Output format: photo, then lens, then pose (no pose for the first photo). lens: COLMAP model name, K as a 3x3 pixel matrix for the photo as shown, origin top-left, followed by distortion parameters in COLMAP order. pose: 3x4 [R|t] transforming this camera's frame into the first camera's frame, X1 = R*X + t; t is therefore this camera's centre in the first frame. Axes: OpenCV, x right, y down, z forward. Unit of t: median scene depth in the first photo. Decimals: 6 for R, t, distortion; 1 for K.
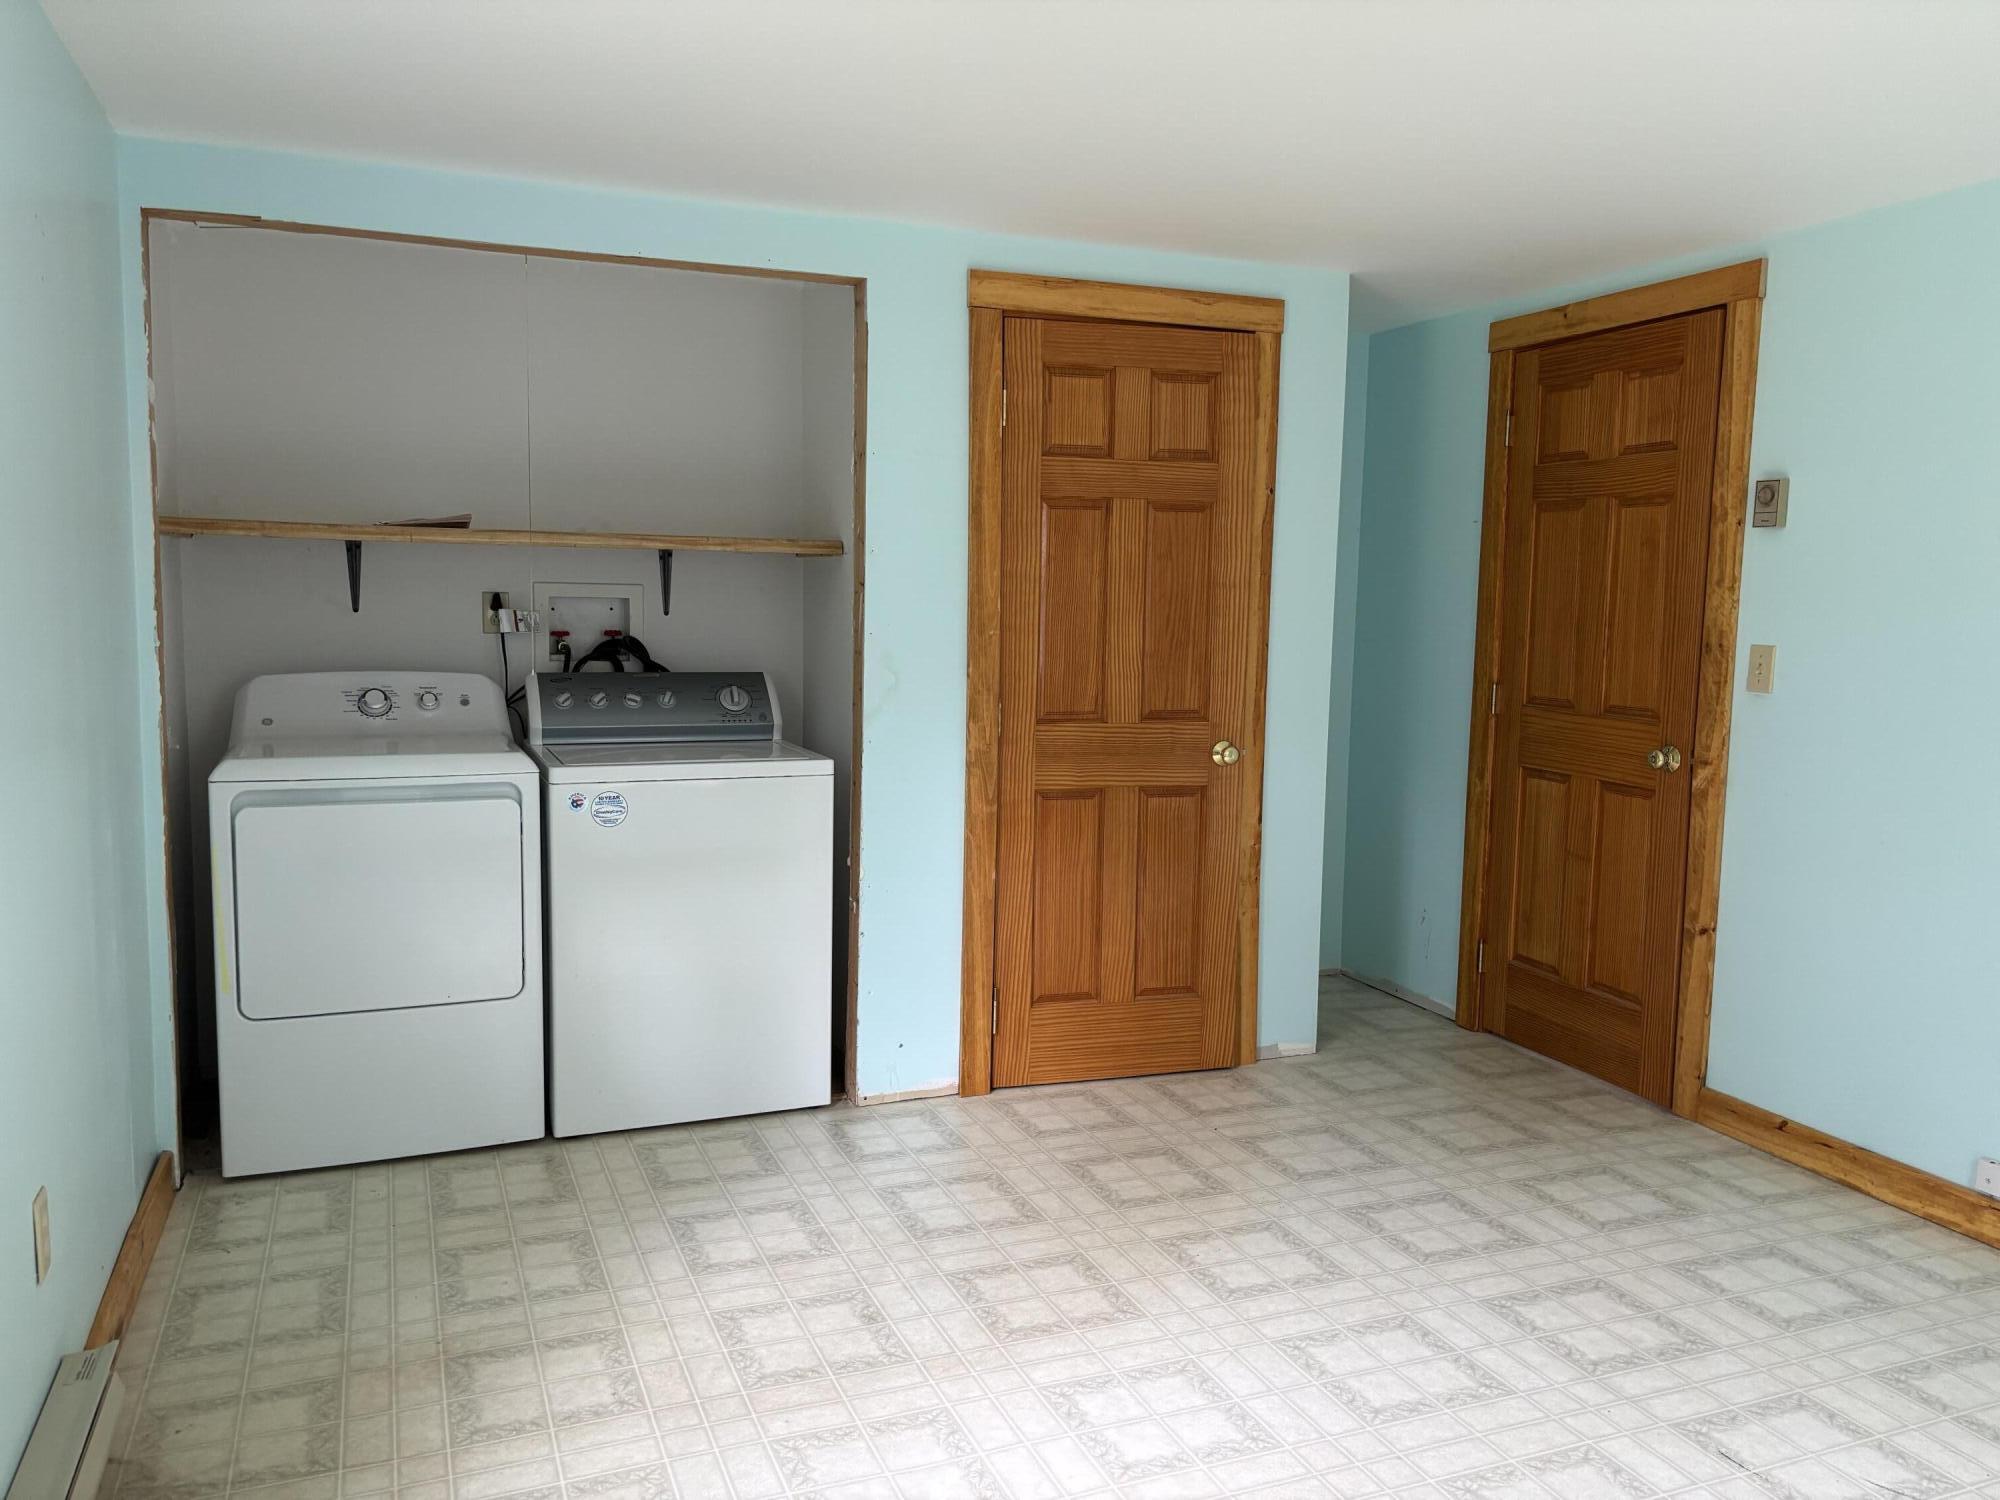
lens RADIAL K [[1523.6, 0, 1005.4], [0, 1523.6, 753.1], [0, 0, 1]] dist [0.037216, -0.011341]
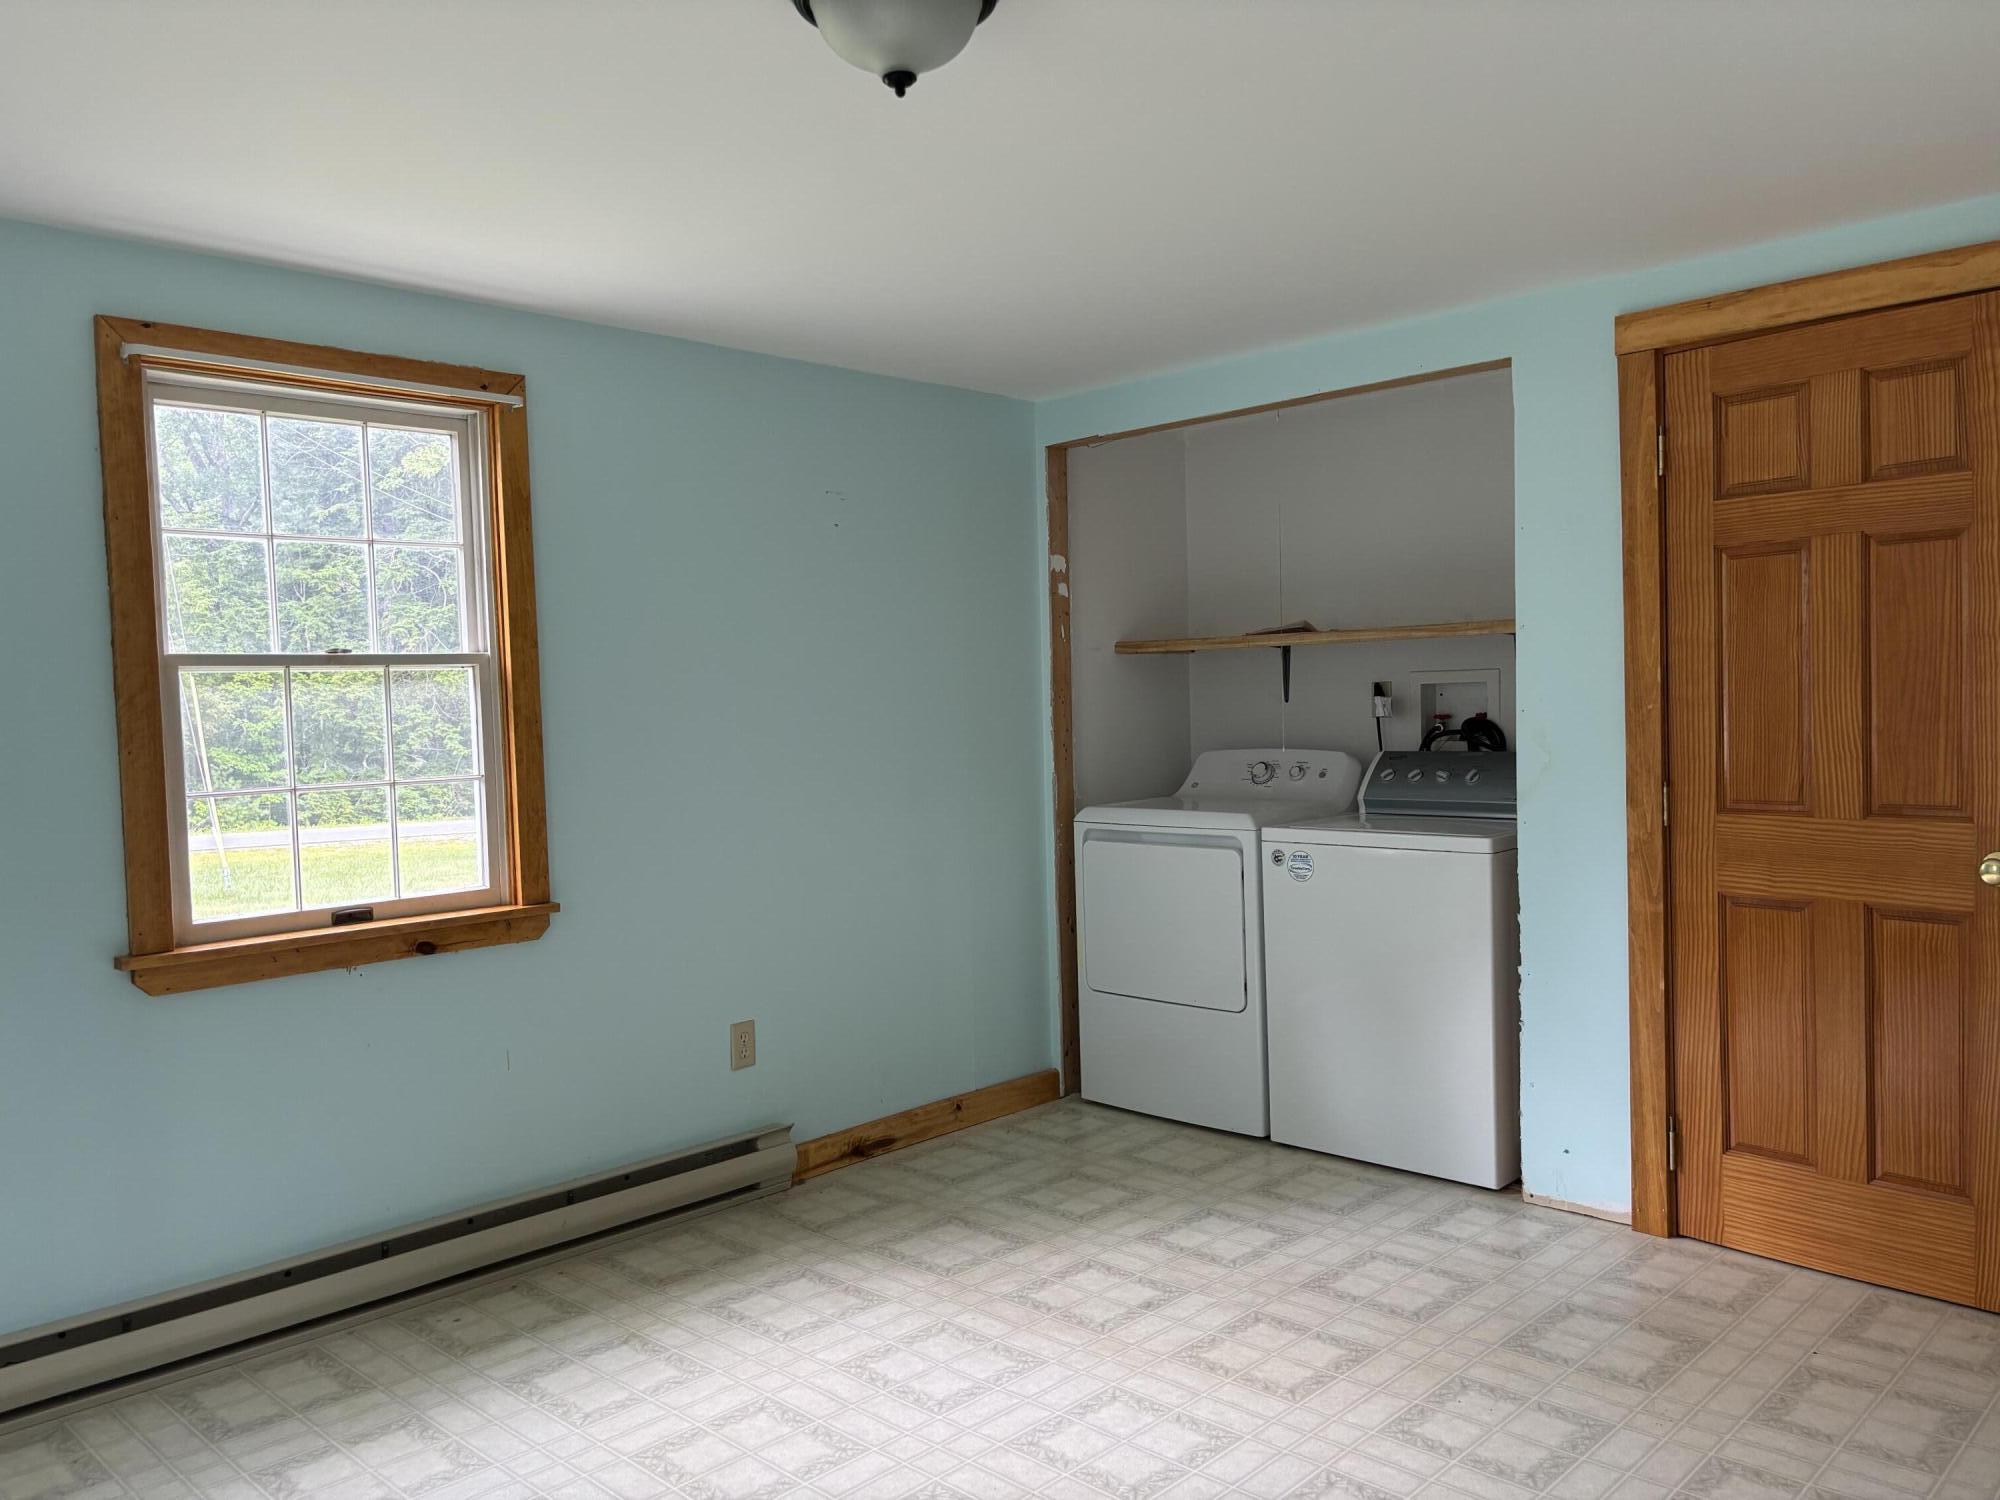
lens RADIAL K [[1523.6, 0, 1005.4], [0, 1523.6, 753.1], [0, 0, 1]] dist [0.037216, -0.011341]
pose [[0.401043, 0.005926, -0.916040, 0.726741], [-0.062024, 0.997860, -0.020699, -0.011411], [0.913957, 0.065117, 0.400552, 0.327418]]
